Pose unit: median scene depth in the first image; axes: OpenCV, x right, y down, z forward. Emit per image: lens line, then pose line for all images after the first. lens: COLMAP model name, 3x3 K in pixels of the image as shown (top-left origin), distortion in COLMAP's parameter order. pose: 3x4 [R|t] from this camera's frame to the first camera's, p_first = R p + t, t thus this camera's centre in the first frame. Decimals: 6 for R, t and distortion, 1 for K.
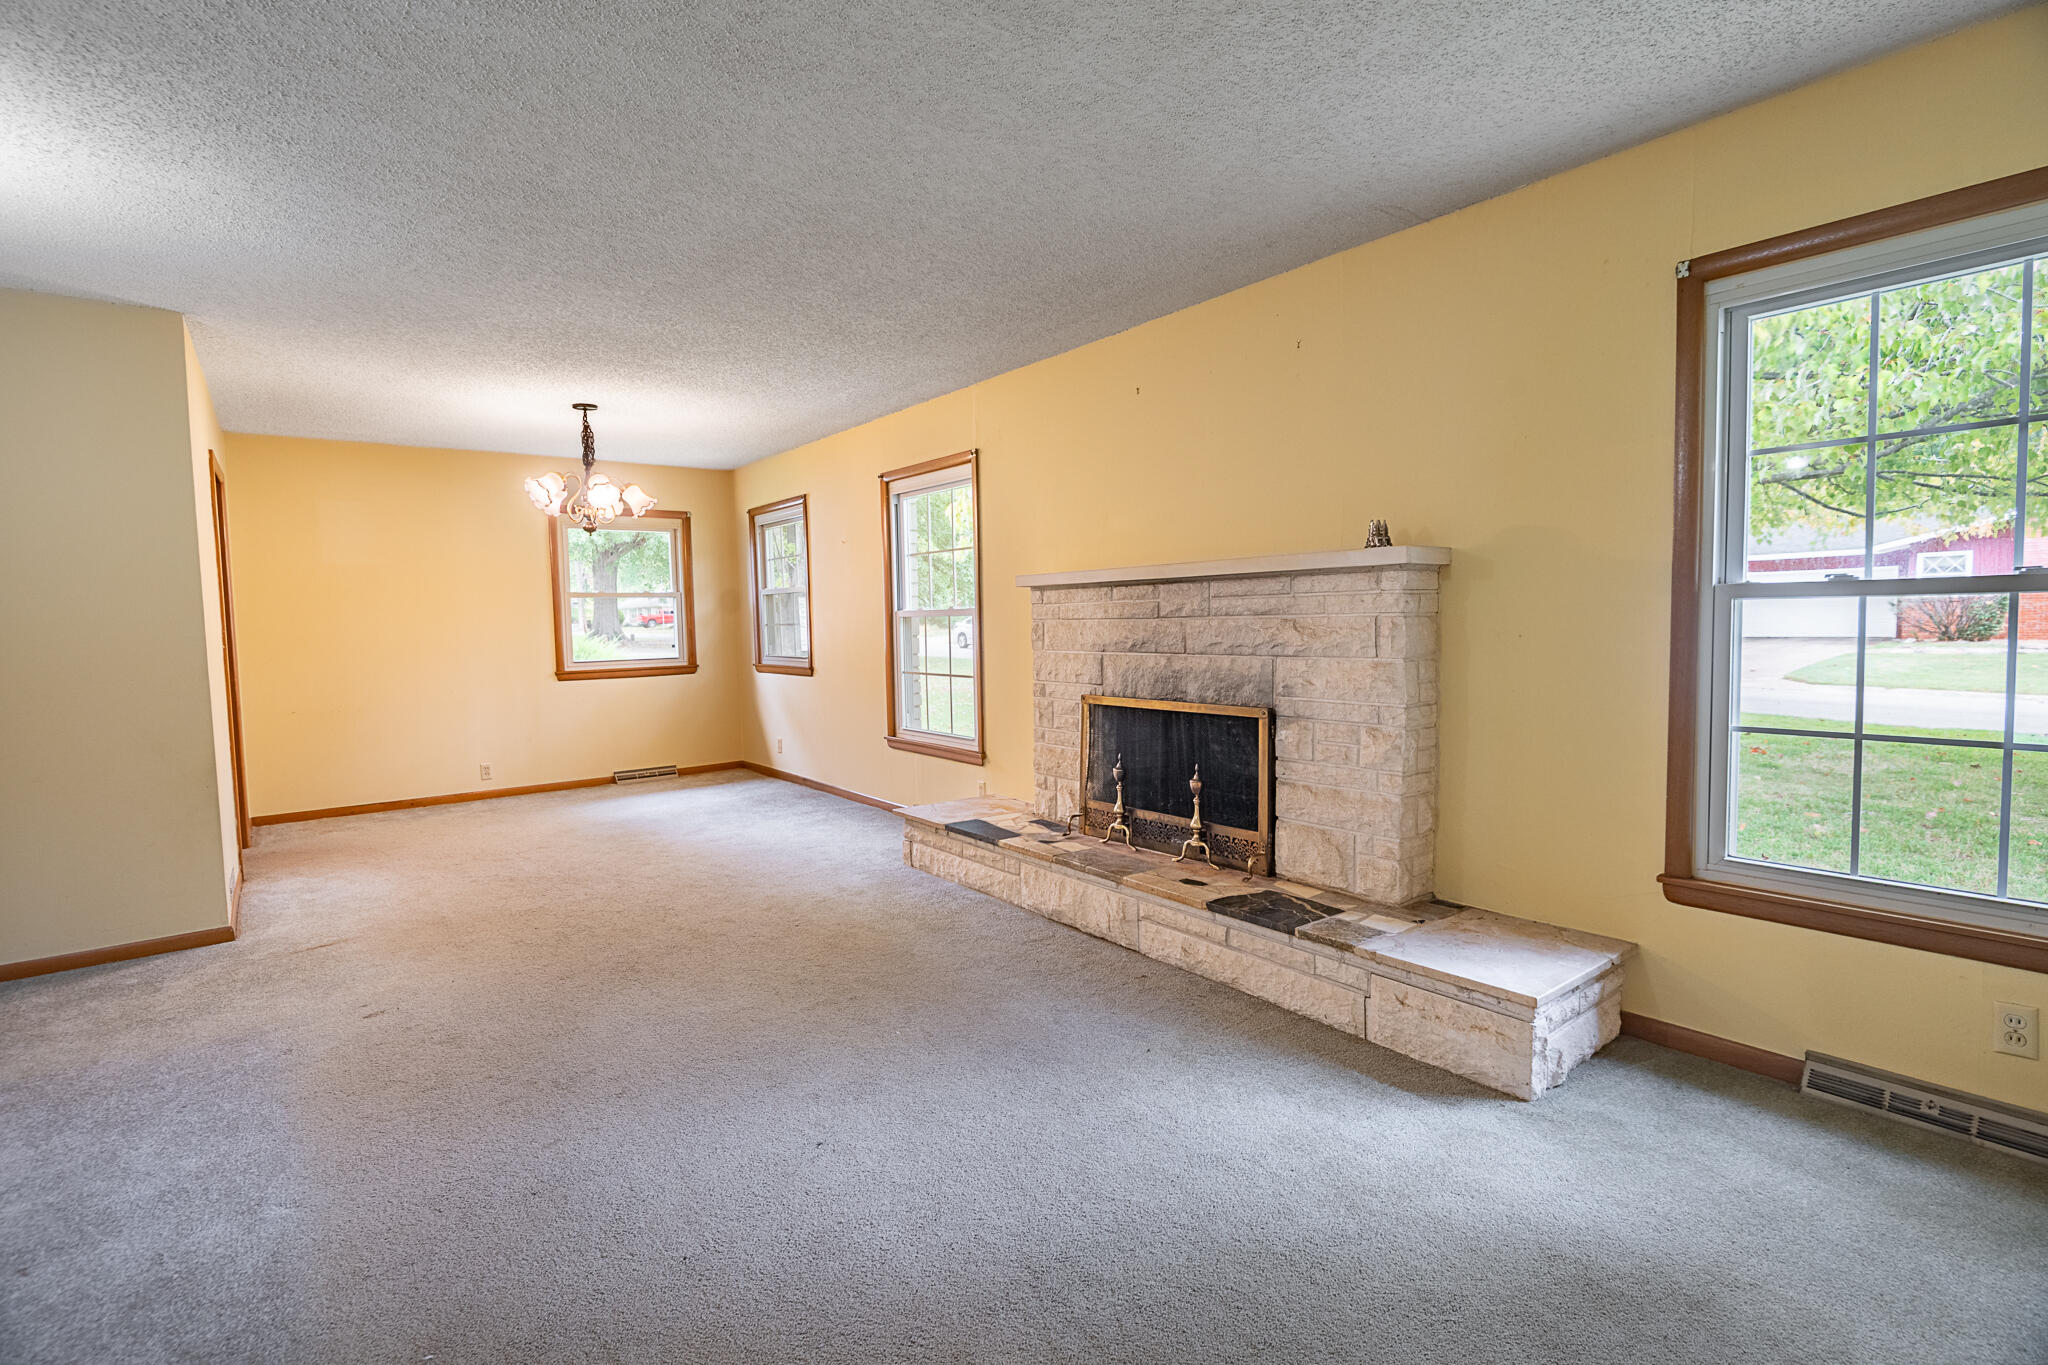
lens RADIAL K [[944.4, 0, 1020.4], [0, 944.4, 679.7], [0, 0, 1]] dist [0.000841, -0.004801]
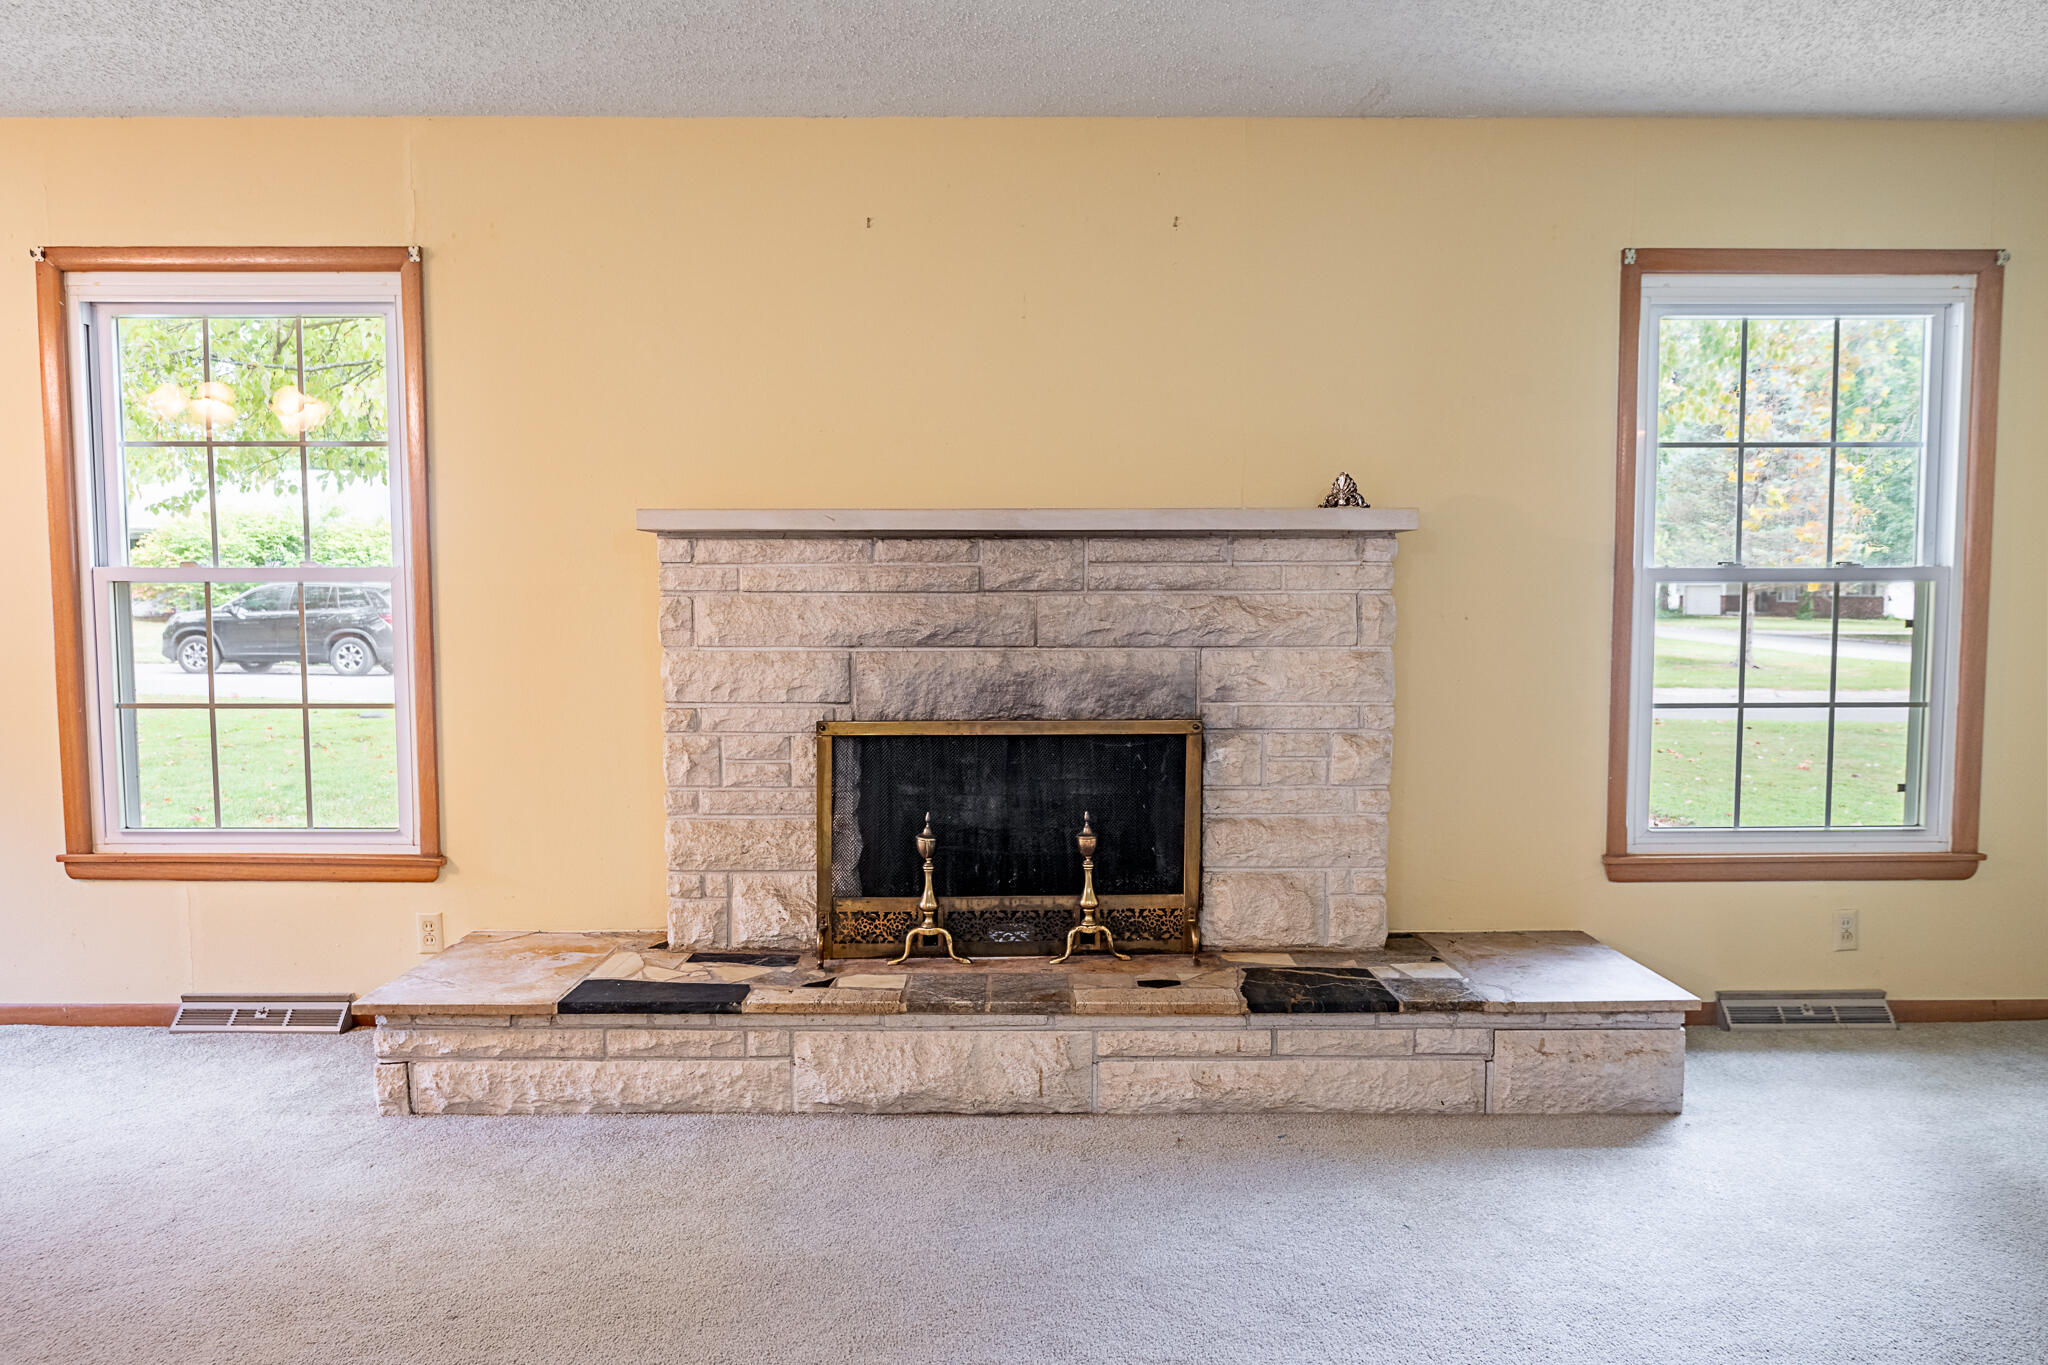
lens RADIAL K [[1272.9, 0, 1023.3], [0, 1272.9, 678.3], [0, 0, 1]] dist [-0.002164, 0.000893]
pose [[0.608624, -0.037430, 0.792575, -0.572930], [0.042217, 0.998999, 0.014759, -0.020690], [-0.792335, 0.024477, 0.609596, 0.500711]]
